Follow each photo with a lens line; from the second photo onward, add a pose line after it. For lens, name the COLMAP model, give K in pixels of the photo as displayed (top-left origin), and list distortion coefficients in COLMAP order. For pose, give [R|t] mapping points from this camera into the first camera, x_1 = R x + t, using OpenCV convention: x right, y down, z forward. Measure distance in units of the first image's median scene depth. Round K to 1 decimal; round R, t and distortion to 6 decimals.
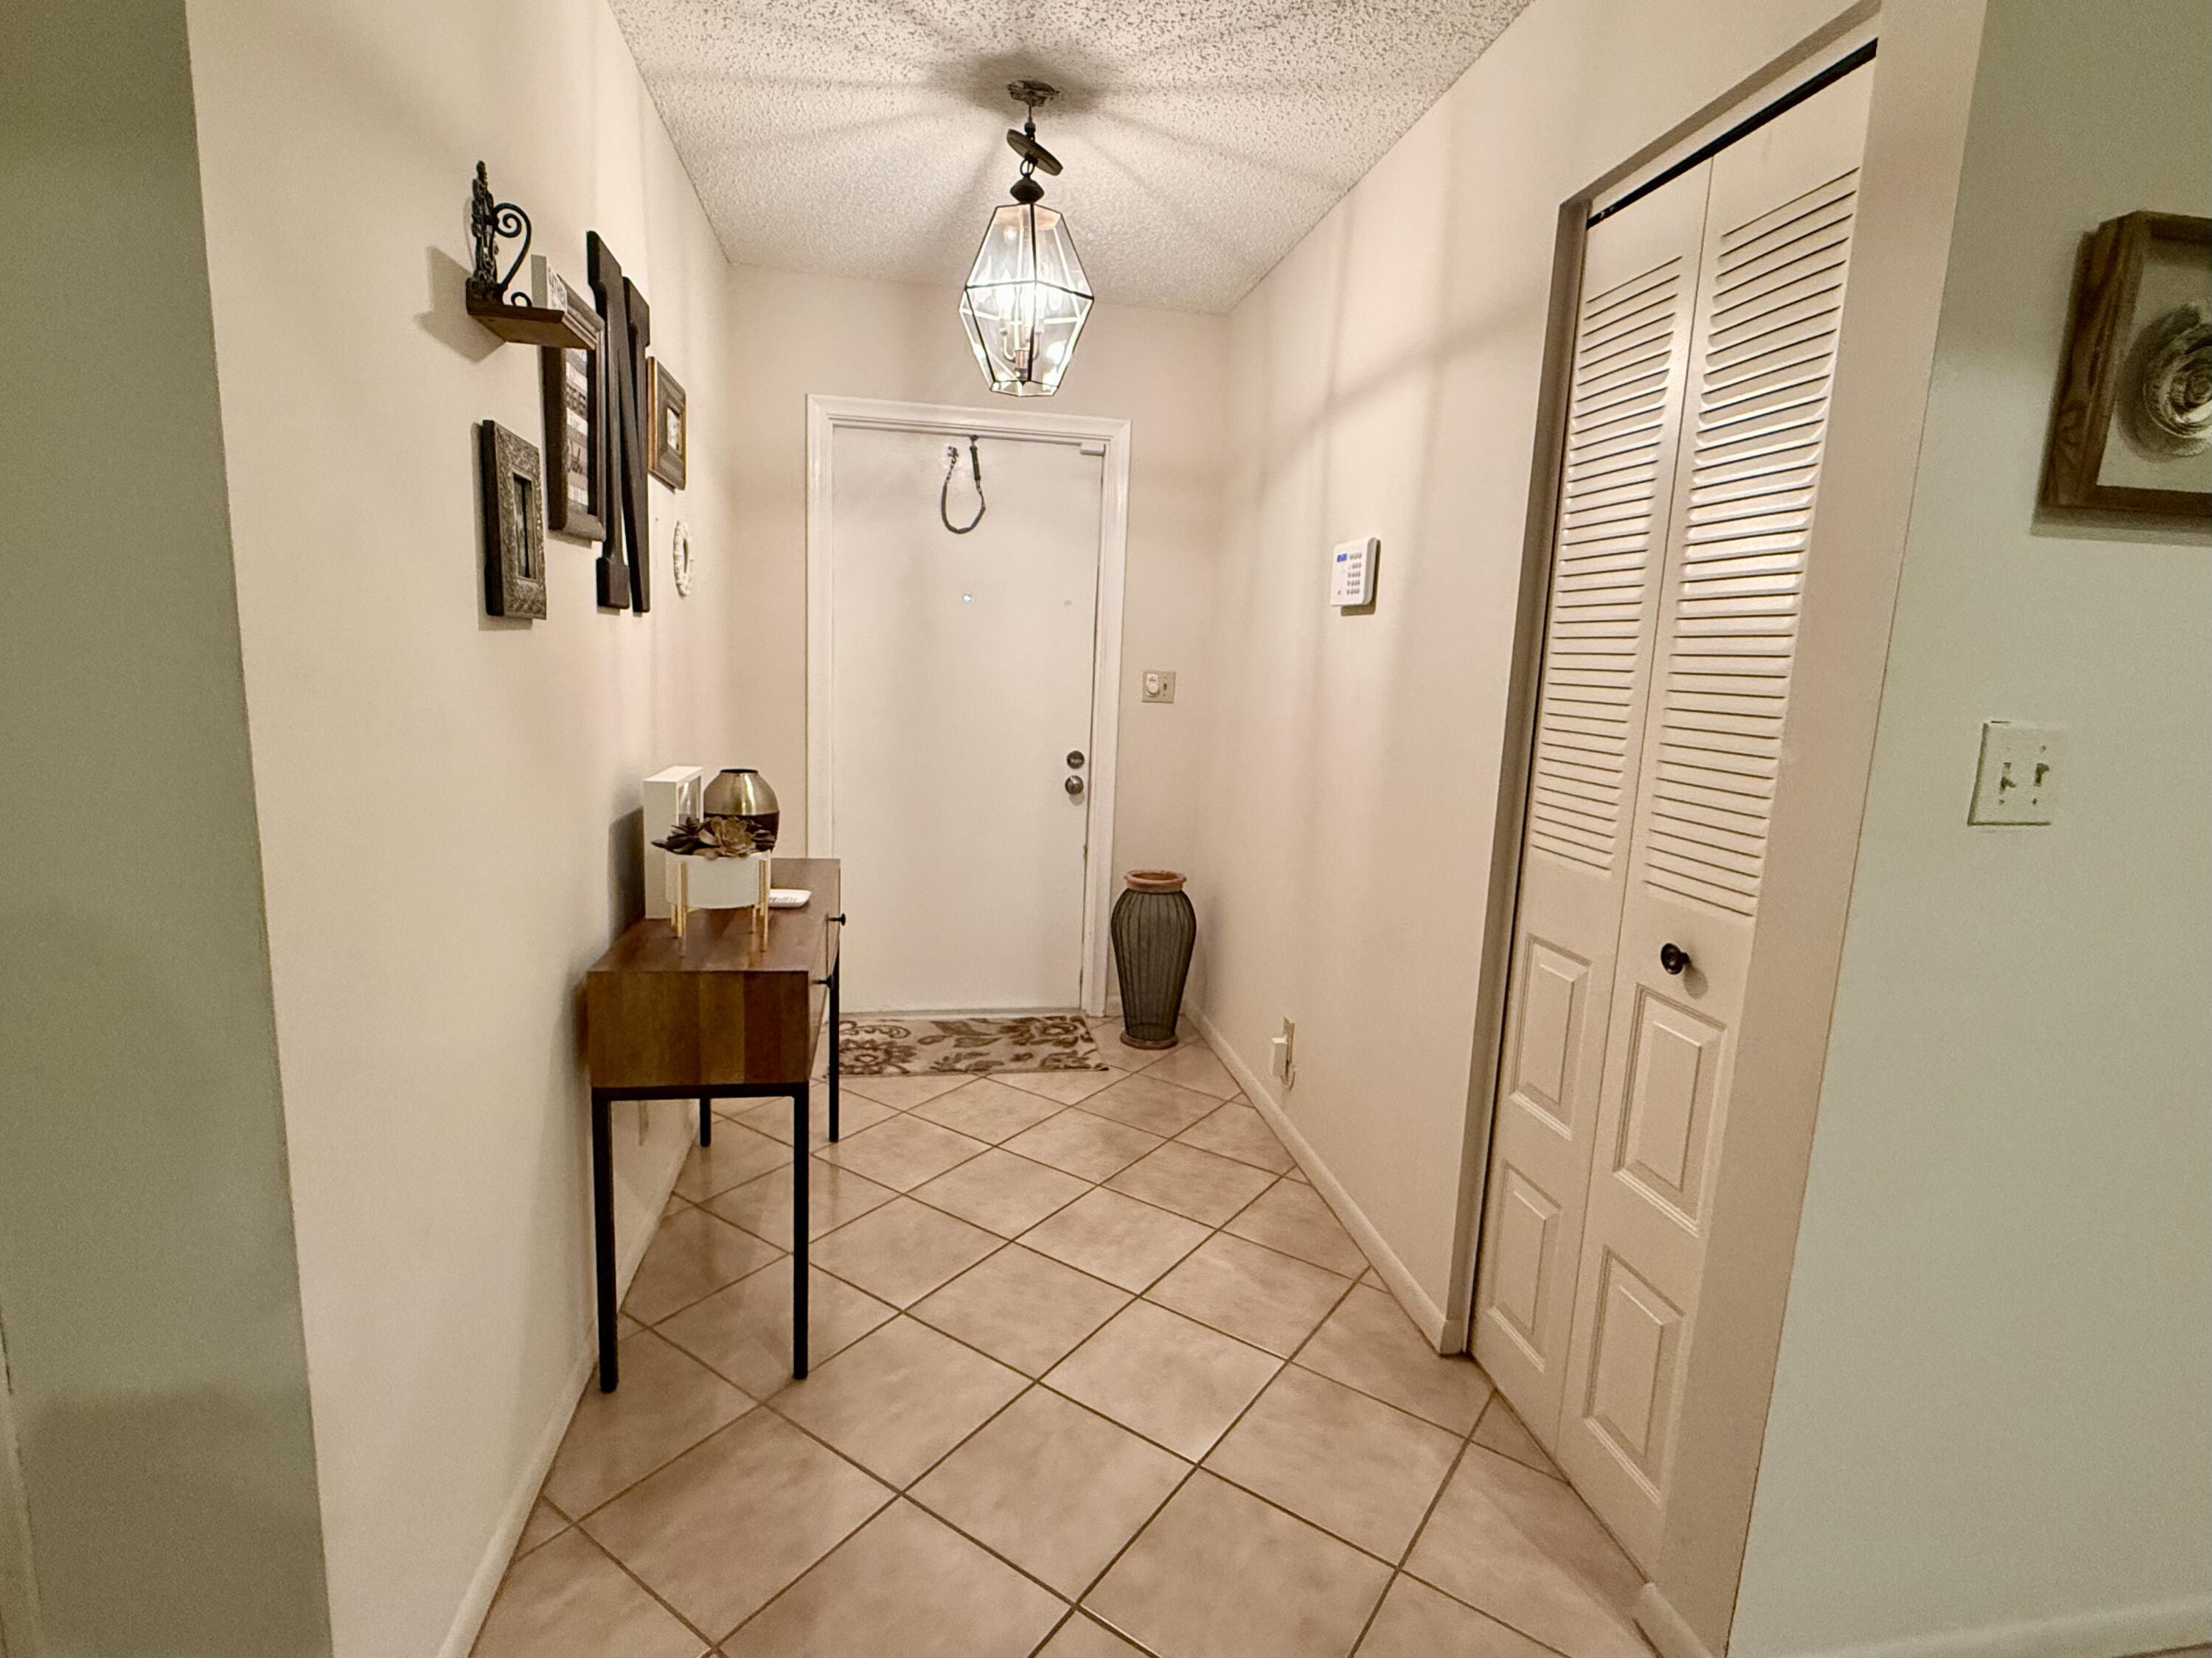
lens RADIAL K [[1064.6, 0, 1101.4], [0, 1064.6, 827.1], [0, 0, 1]] dist [0.002593, 0.000348]
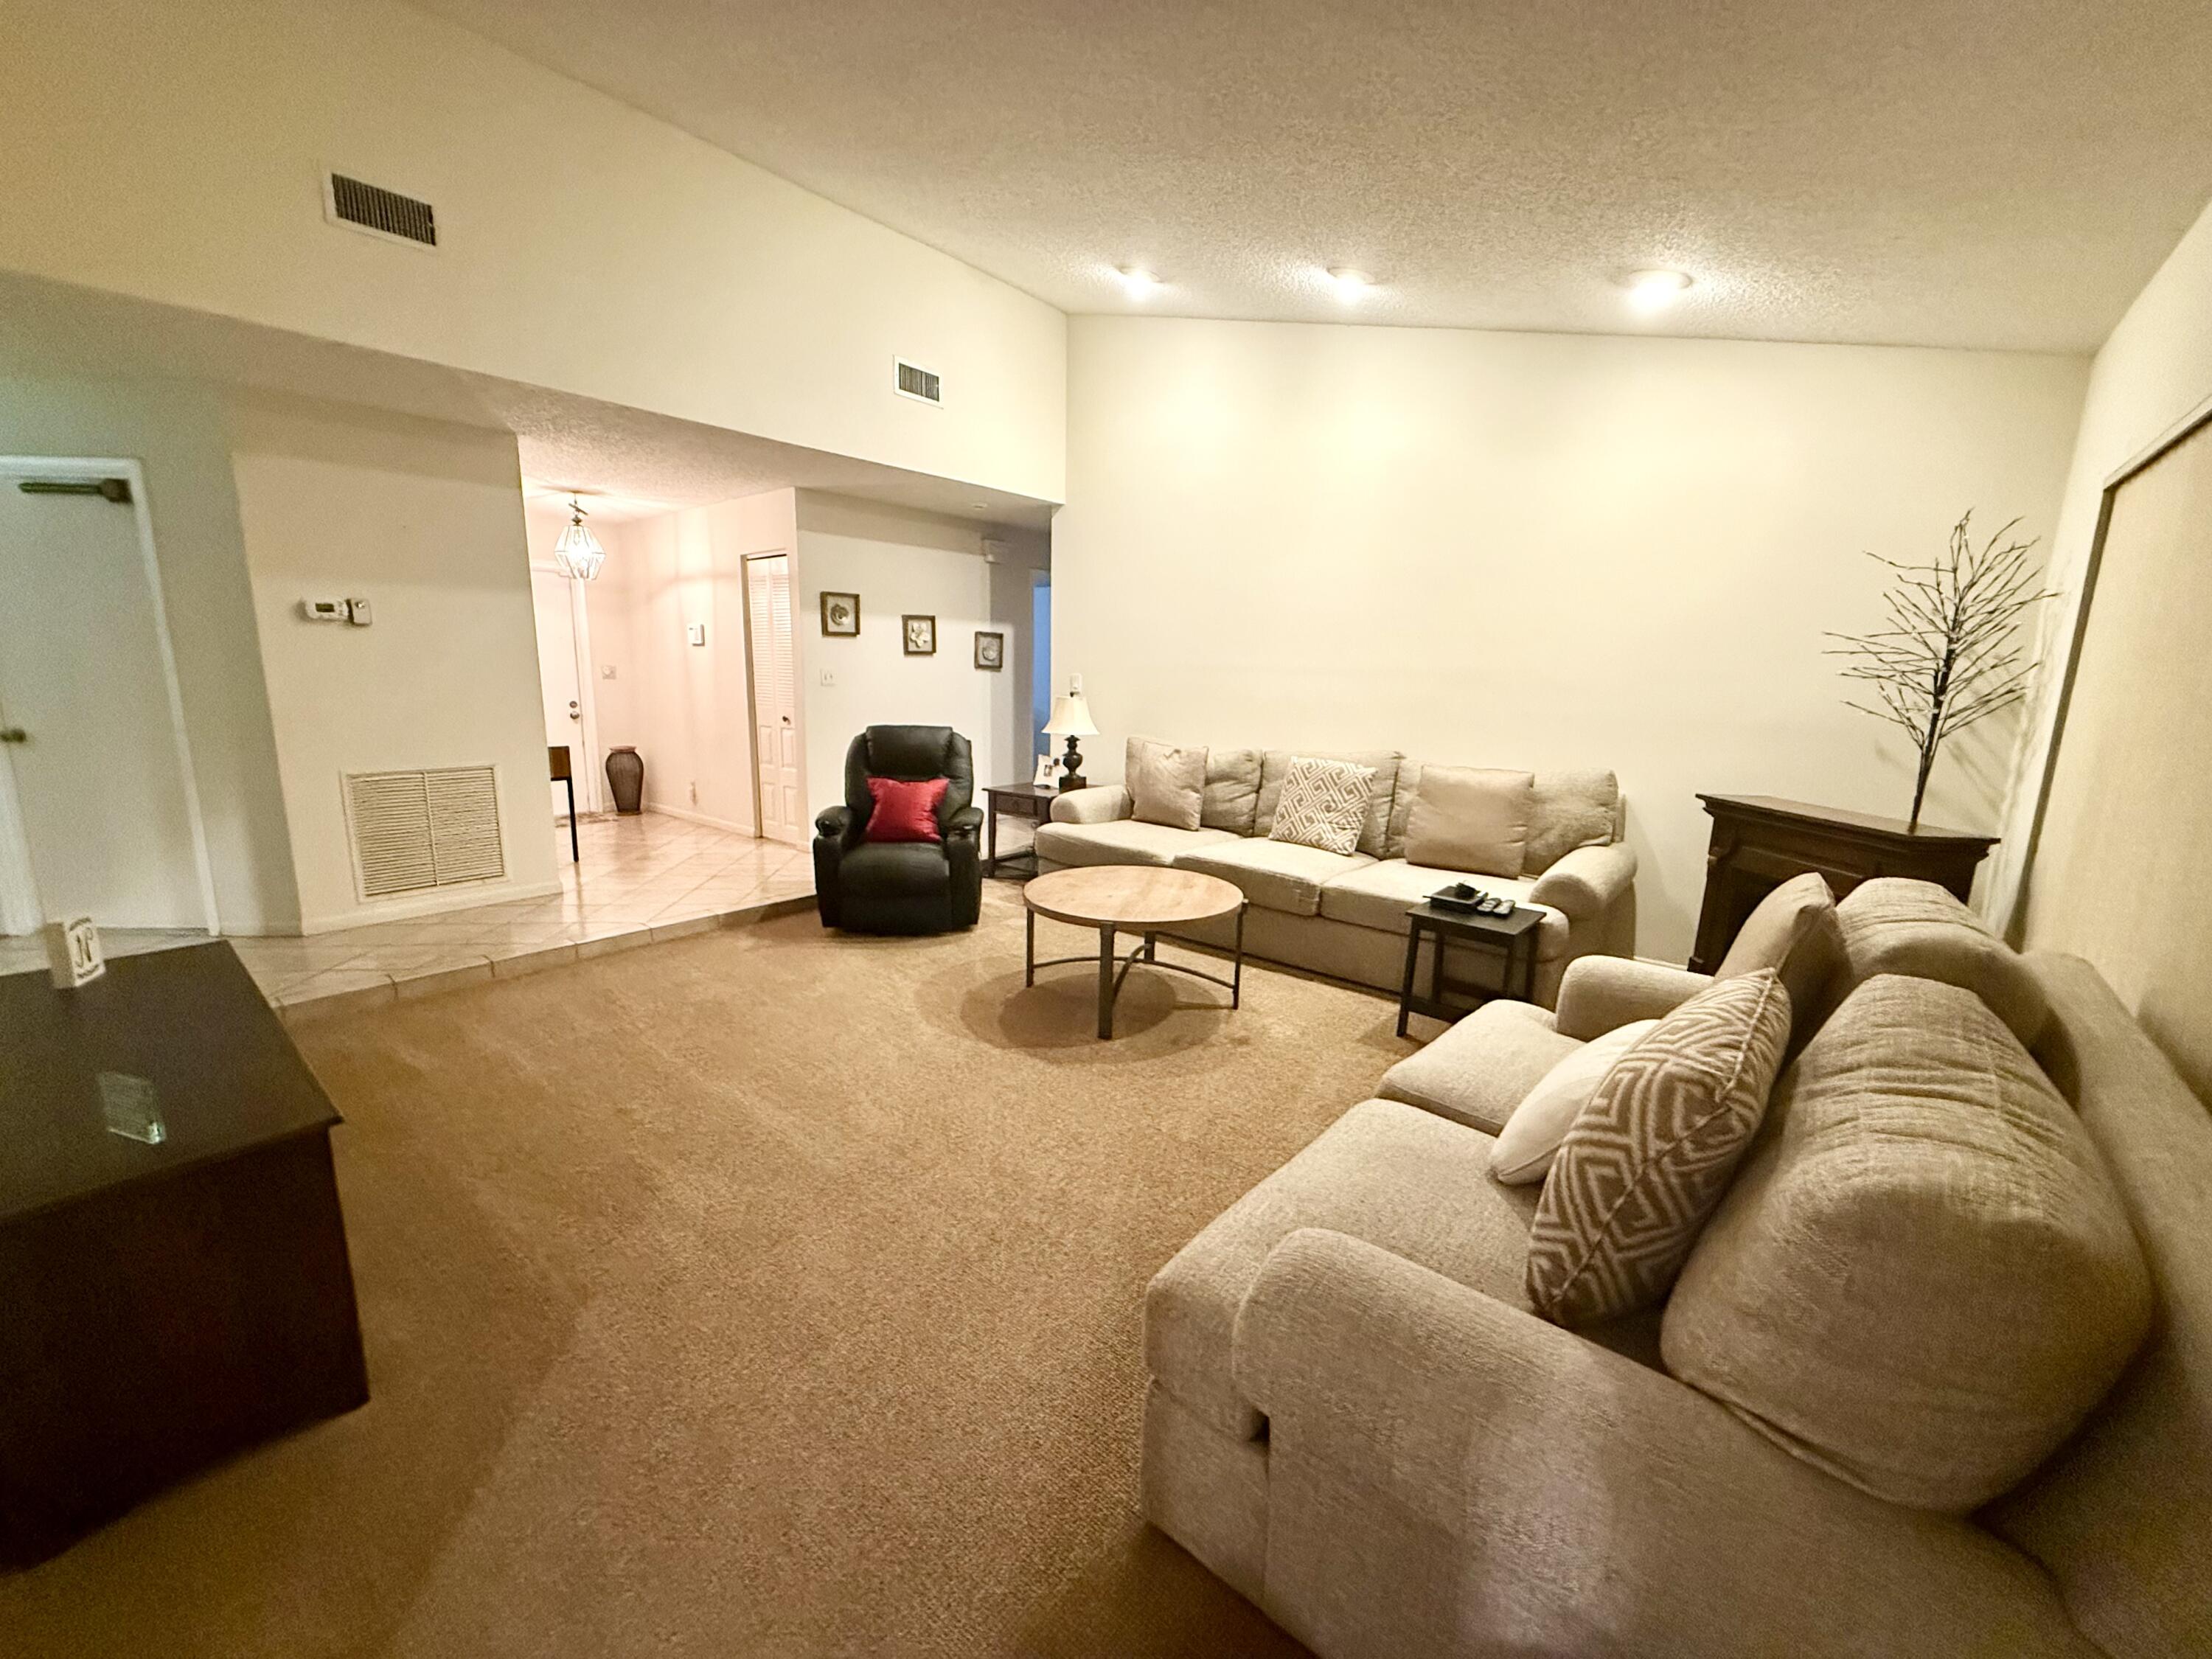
lens RADIAL K [[881.6, 0, 1103.3], [0, 881.6, 834.7], [0, 0, 1]] dist [0.001973, 0.000269]
pose [[0.760482, -0.144820, 0.633004, -0.749310], [0.117639, 0.989409, 0.085031, 0.355449], [-0.638614, 0.009801, 0.769465, -2.293786]]
